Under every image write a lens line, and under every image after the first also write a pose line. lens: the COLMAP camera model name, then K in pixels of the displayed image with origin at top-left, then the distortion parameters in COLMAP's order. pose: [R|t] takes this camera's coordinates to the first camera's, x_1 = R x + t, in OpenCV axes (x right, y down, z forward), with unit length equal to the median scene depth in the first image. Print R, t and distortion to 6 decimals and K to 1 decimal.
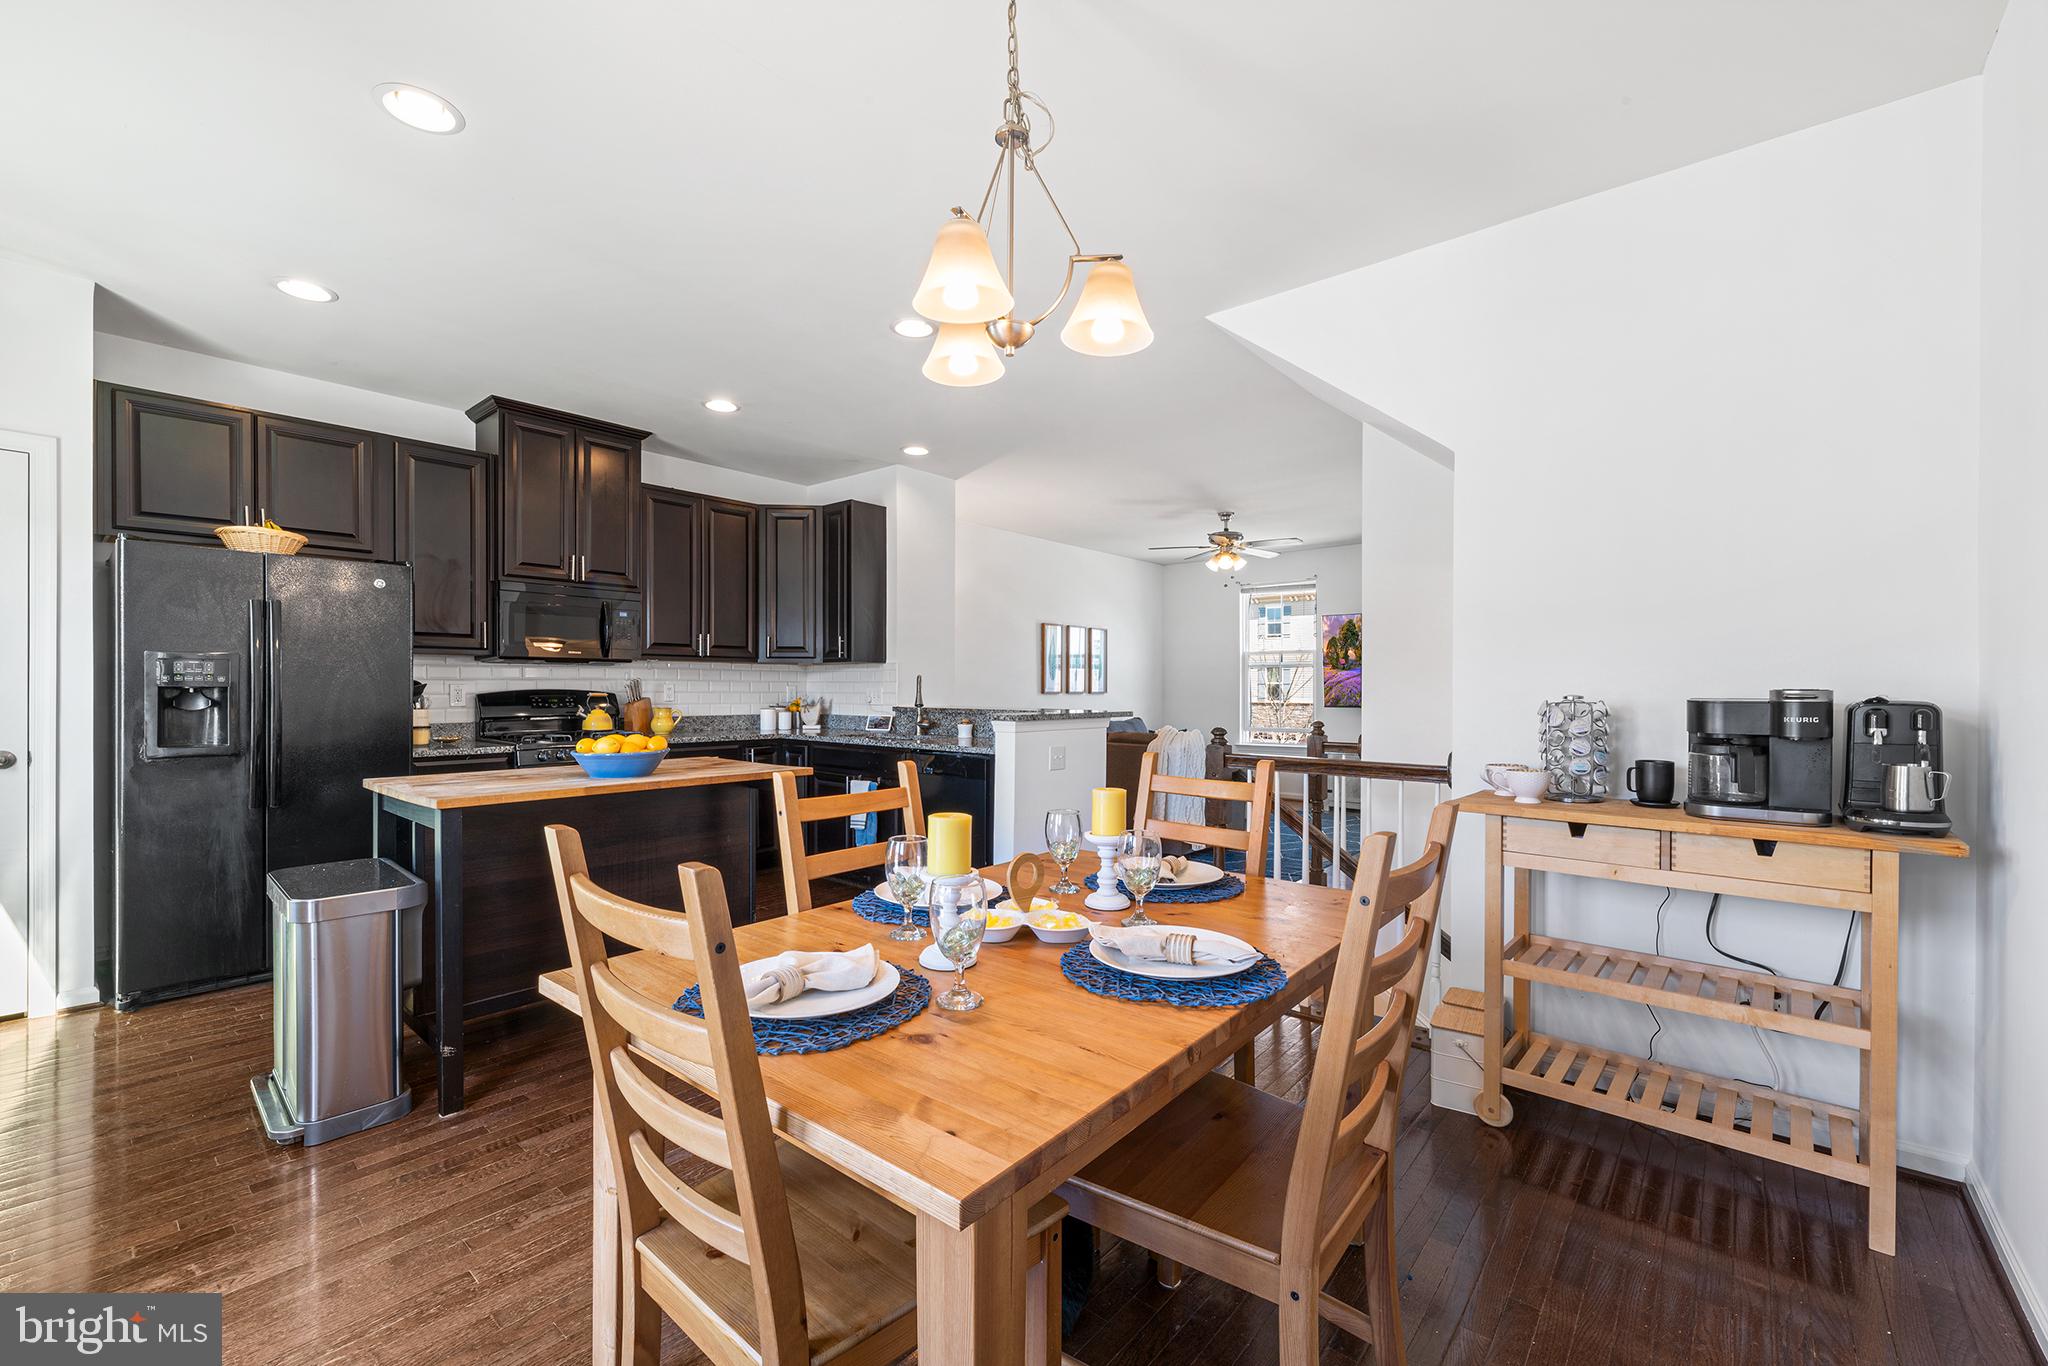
lens RADIAL K [[838.8, 0, 1007.3], [0, 838.8, 692.5], [0, 0, 1]] dist [-0.004896, 0.001166]
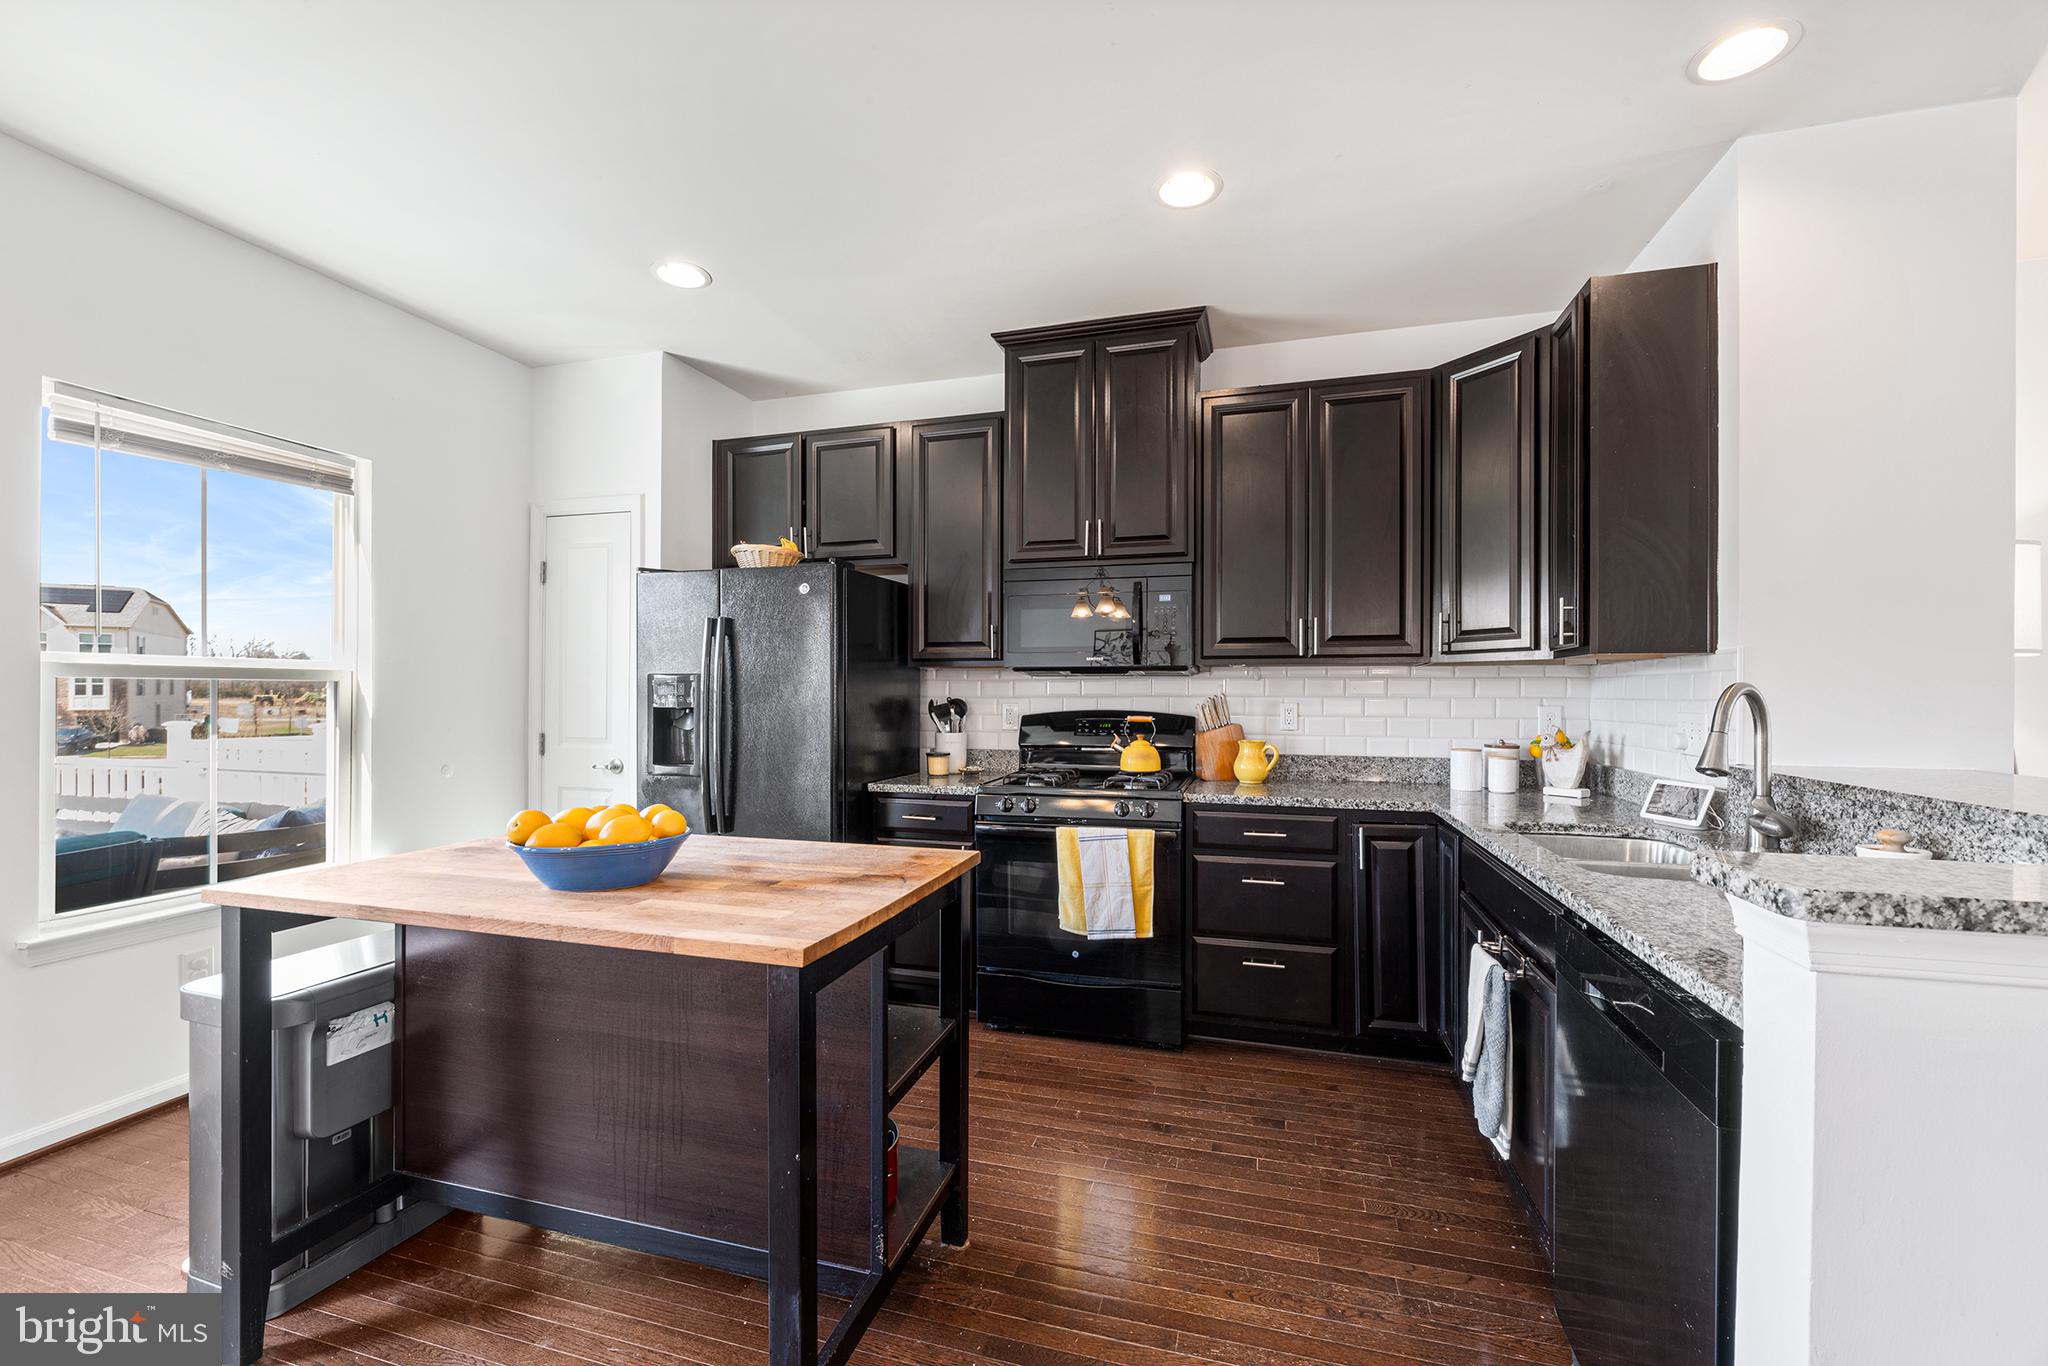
lens RADIAL K [[838.8, 0, 1020.5], [0, 838.8, 698.0], [0, 0, 1]] dist [-0.004896, 0.001166]
pose [[0.410537, 0.002842, -0.911839, 0.090619], [-0.003882, 0.999992, 0.001369, -0.014047], [0.911836, 0.002978, 0.410545, 0.571930]]
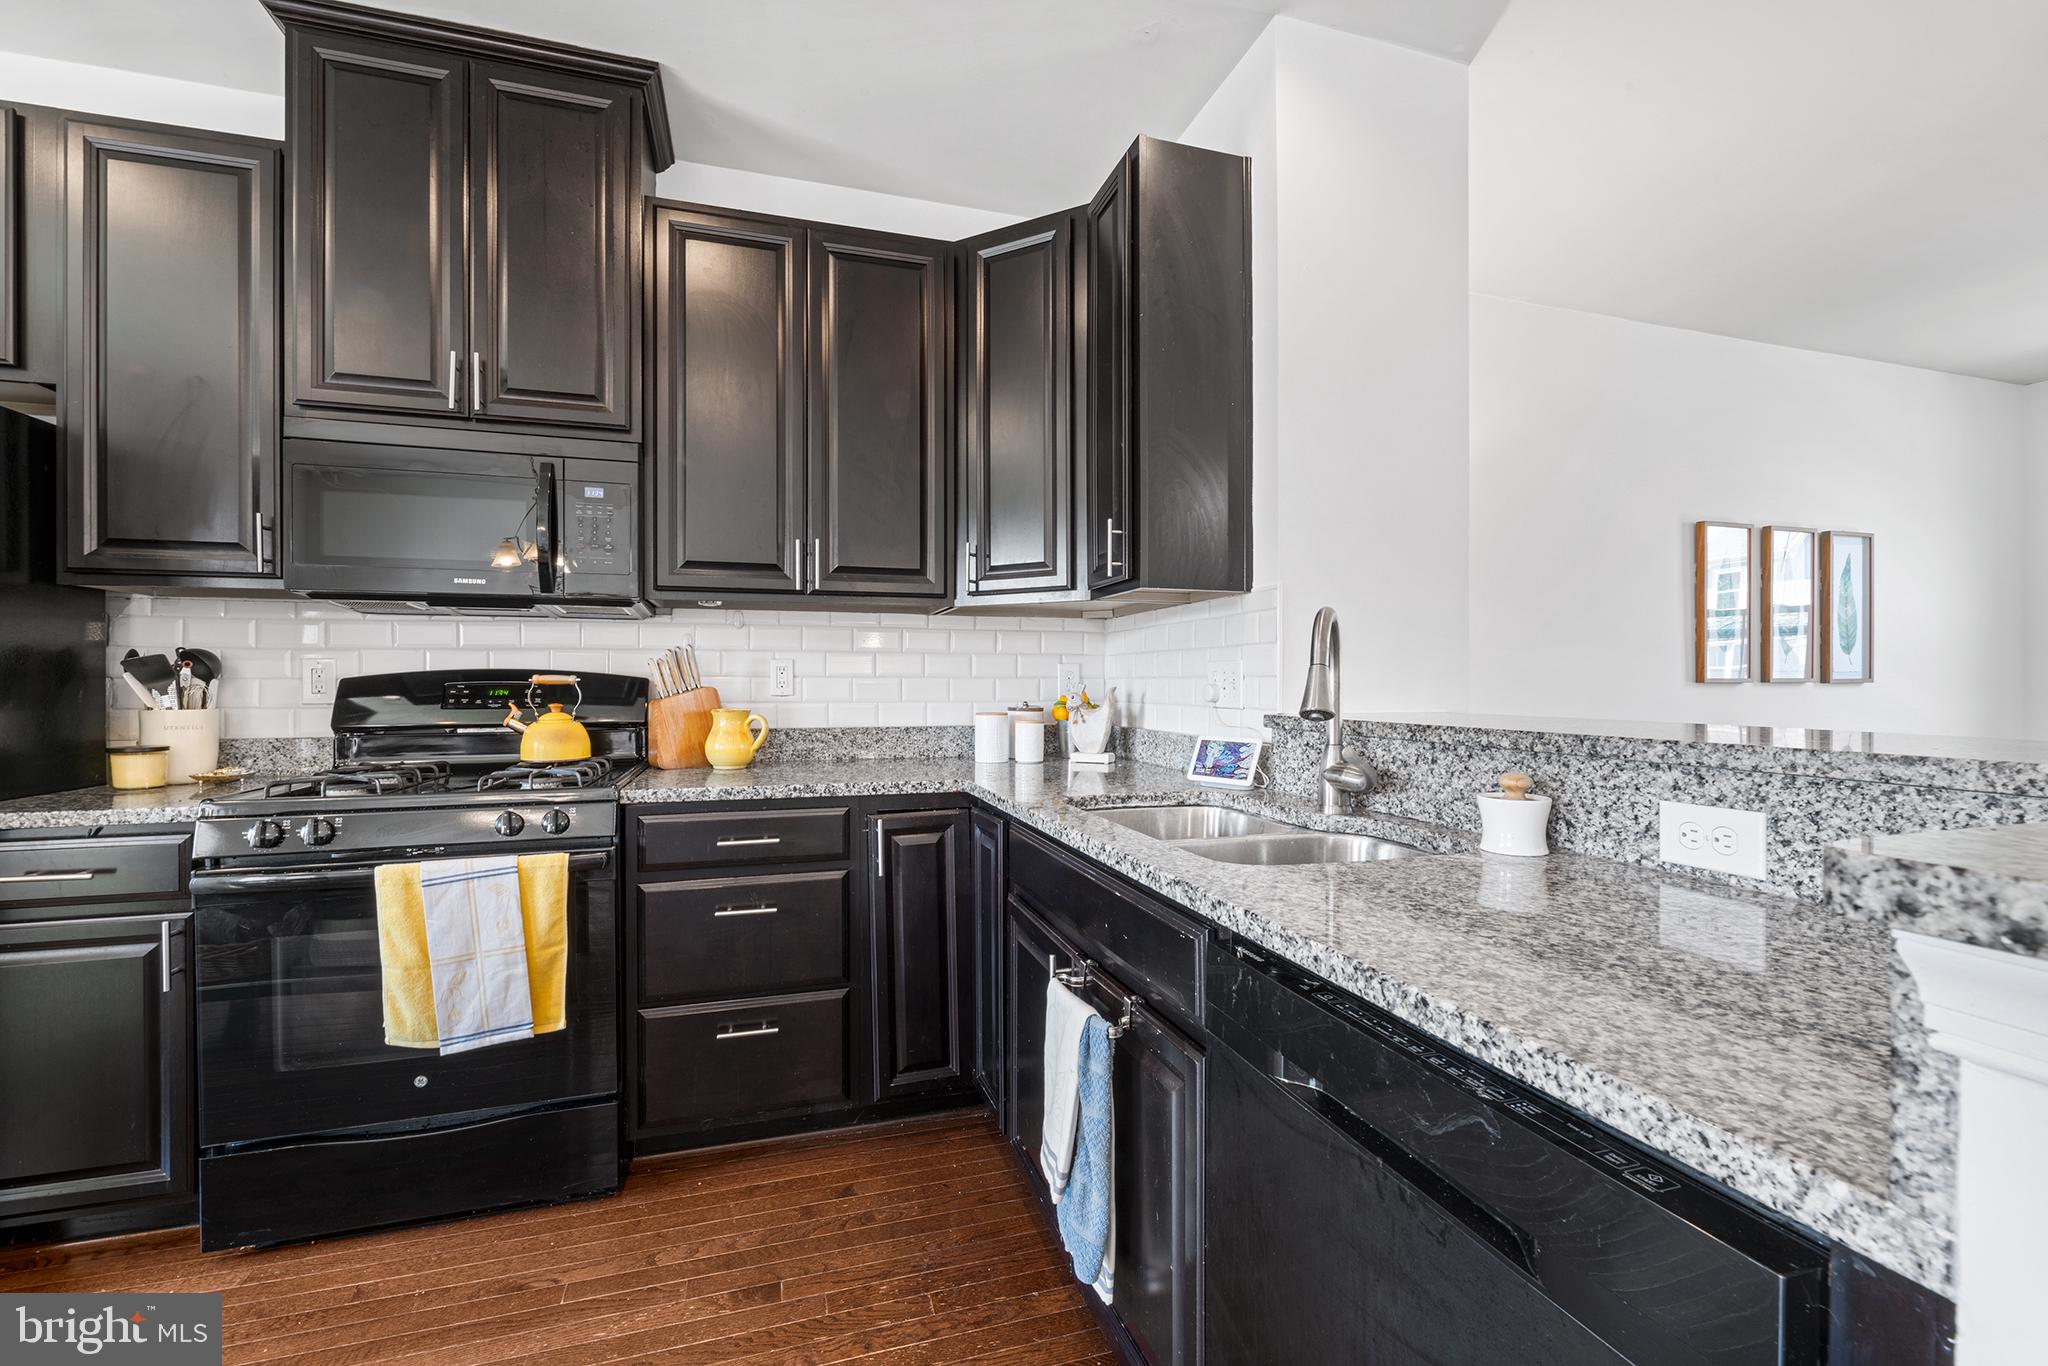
lens RADIAL K [[838.8, 0, 1008.9], [0, 838.8, 683.3], [0, 0, 1]] dist [-0.004896, 0.001166]
pose [[0.841406, -0.004156, -0.540387, -0.040462], [0.001422, 0.999984, -0.005475, 0.006297], [0.540401, 0.003838, 0.841399, 0.688520]]
